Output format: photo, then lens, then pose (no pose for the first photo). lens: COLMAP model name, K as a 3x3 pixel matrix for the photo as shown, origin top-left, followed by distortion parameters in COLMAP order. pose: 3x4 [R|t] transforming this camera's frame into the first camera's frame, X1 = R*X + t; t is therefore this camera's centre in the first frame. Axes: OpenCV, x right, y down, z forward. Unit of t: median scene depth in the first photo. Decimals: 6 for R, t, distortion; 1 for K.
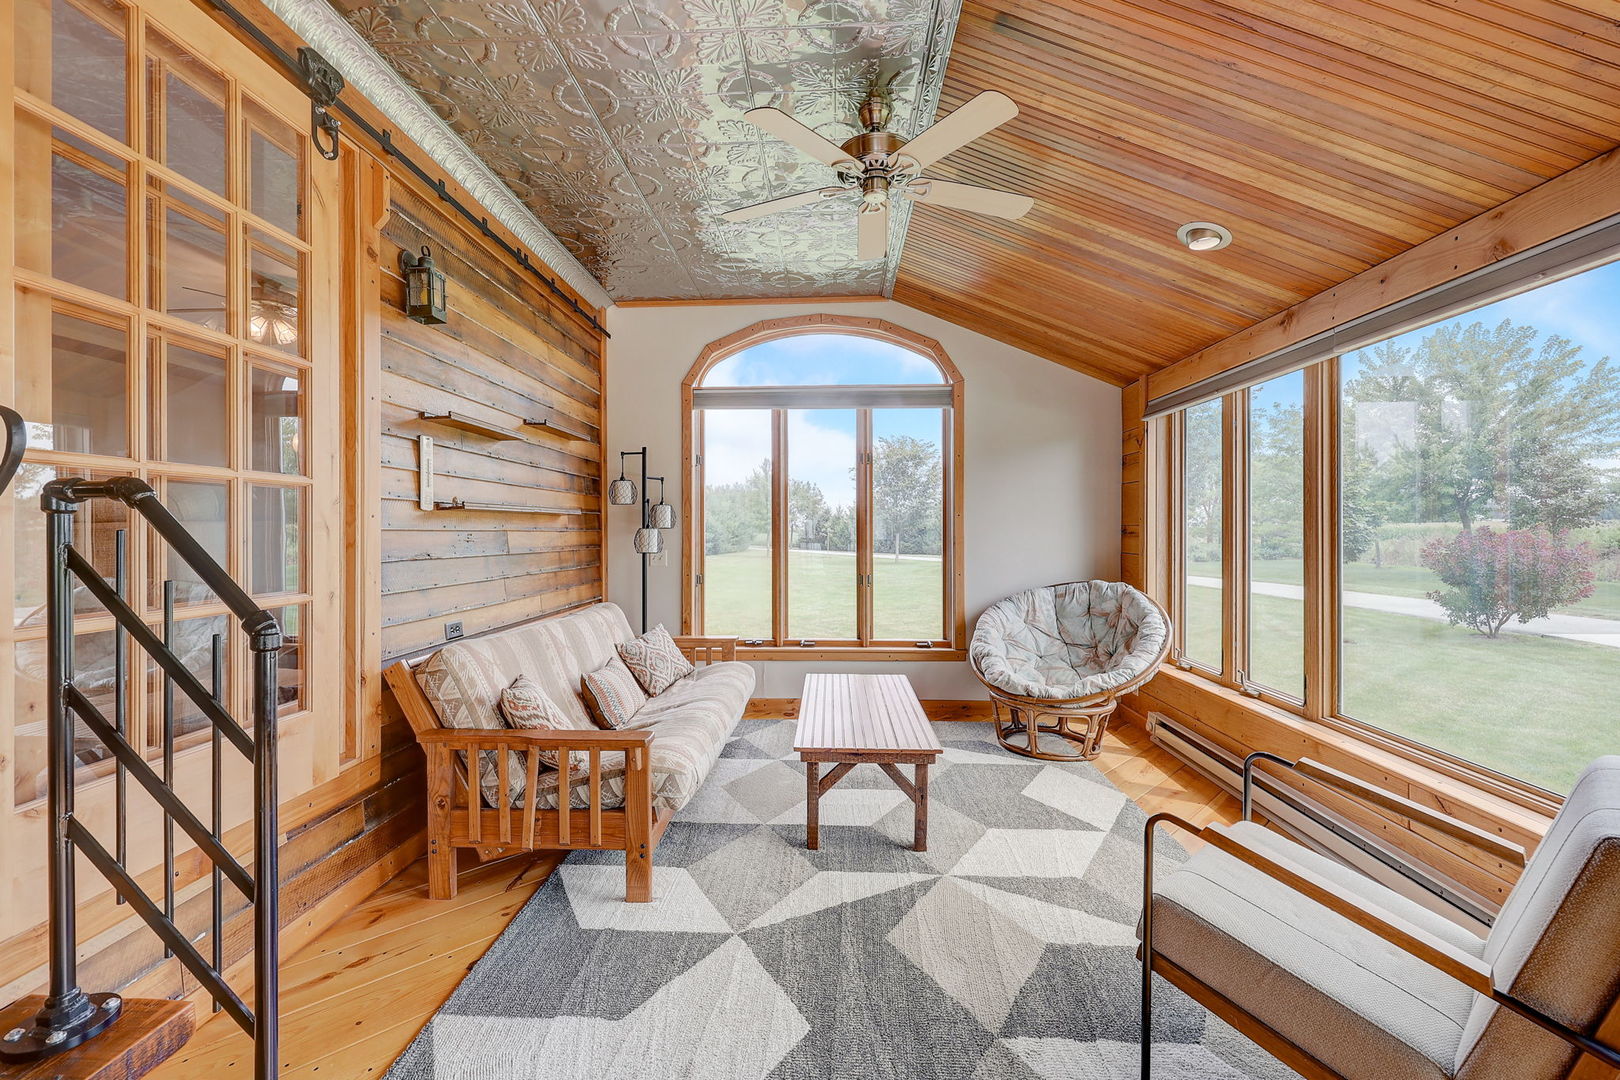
lens RADIAL K [[650.9, 0, 803.4], [0, 650.9, 543.1], [0, 0, 1]] dist [-0.000825, 0.000106]
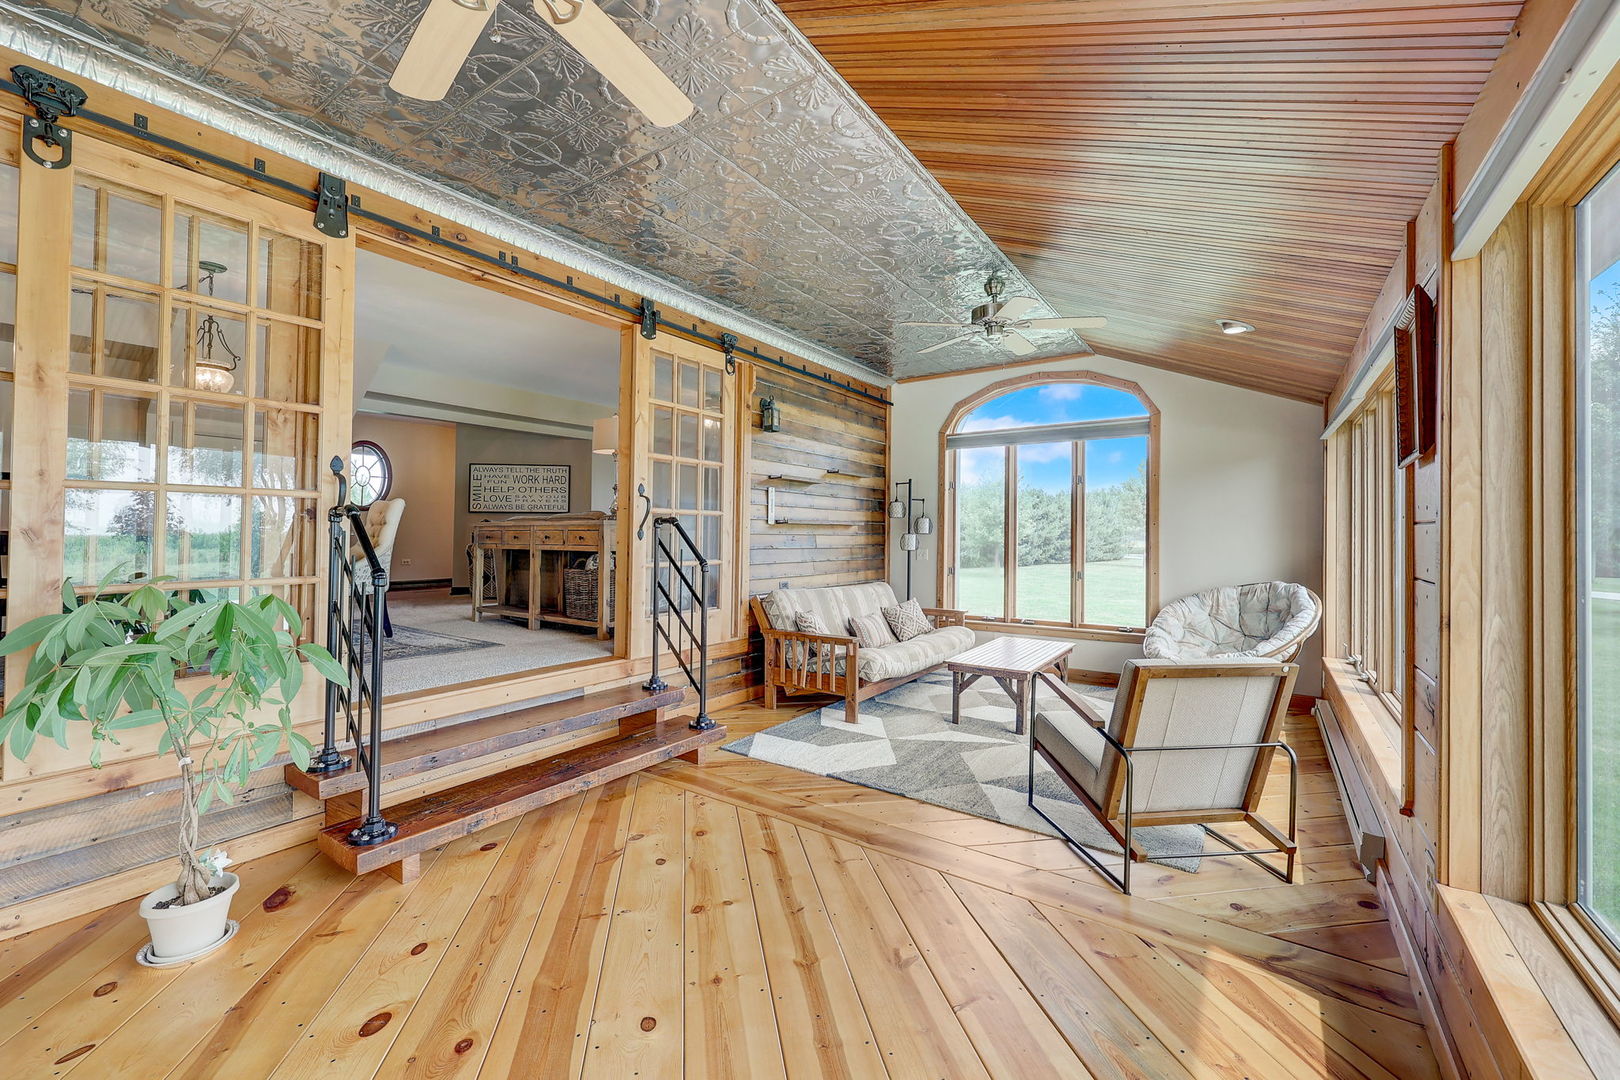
lens RADIAL K [[650.9, 0, 803.4], [0, 650.9, 543.1], [0, 0, 1]] dist [-0.000825, 0.000106]
pose [[0.848717, 0.012249, -0.528705, 0.564667], [-0.017096, 0.999845, -0.004278, 0.014835], [0.528570, 0.012669, 0.848795, -0.646832]]
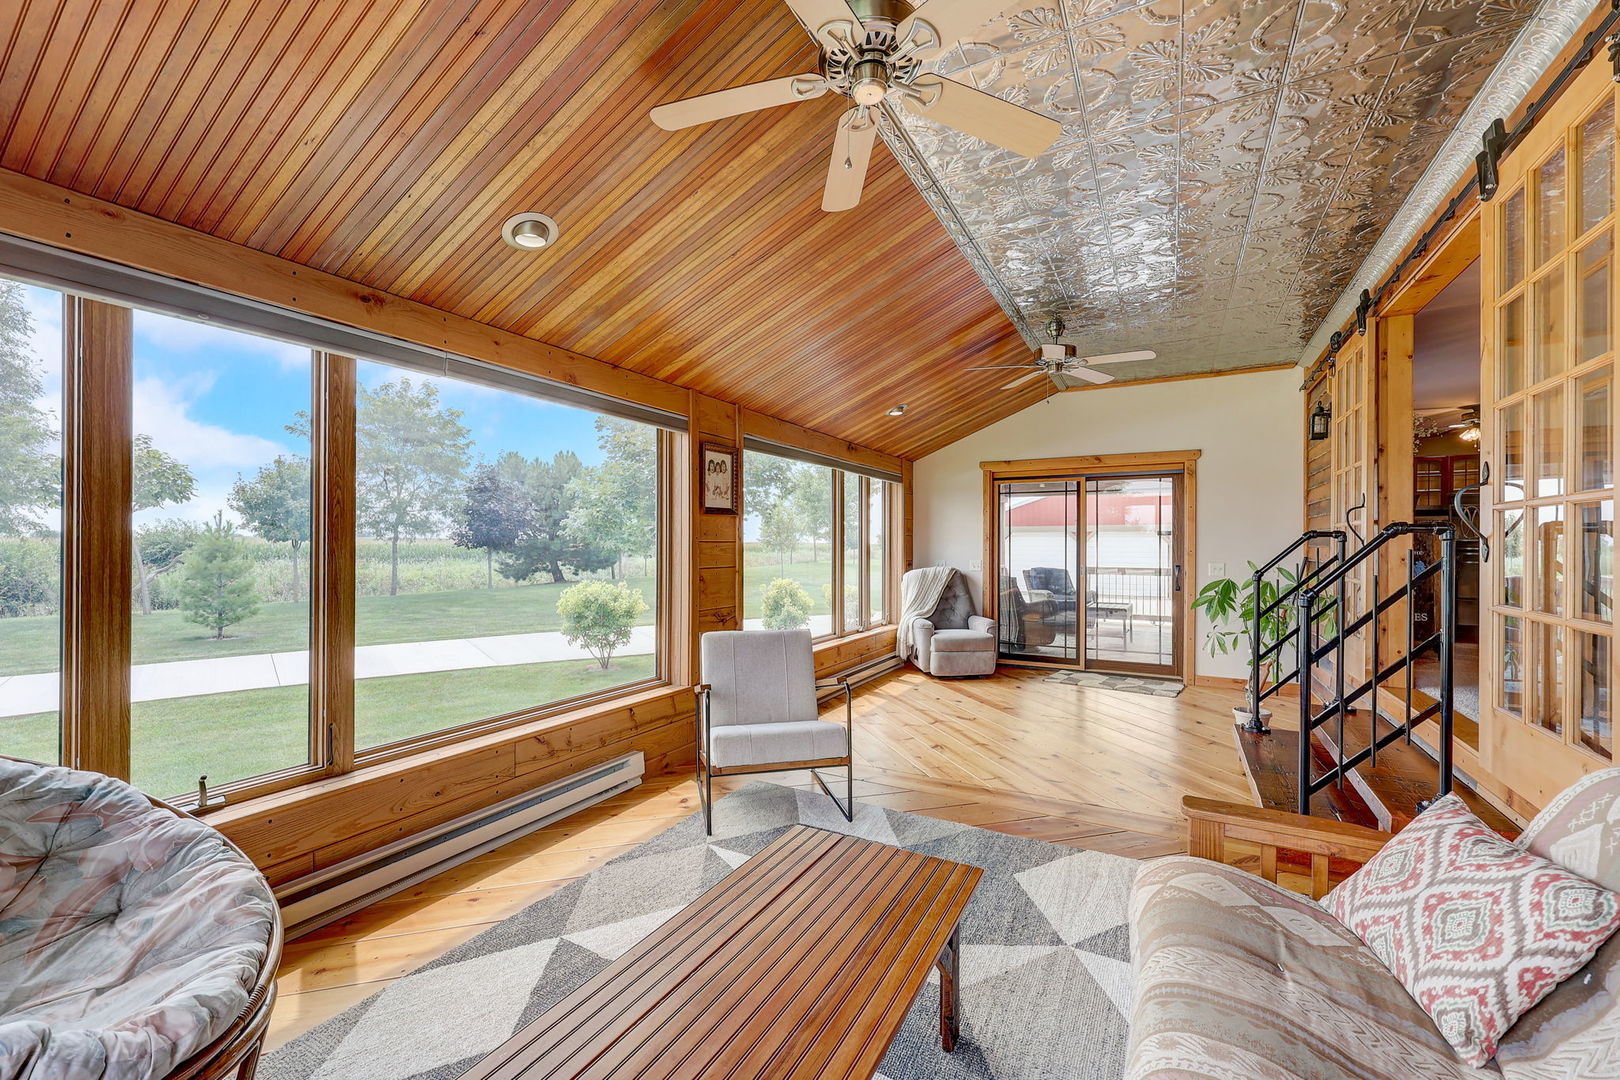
lens RADIAL K [[650.9, 0, 803.4], [0, 650.9, 543.1], [0, 0, 1]] dist [-0.000825, 0.000106]
pose [[-0.895622, -0.000358, 0.444815, -0.145520], [0.003194, 0.999969, 0.007235, -0.035294], [-0.444804, 0.007900, -0.895593, 1.655657]]
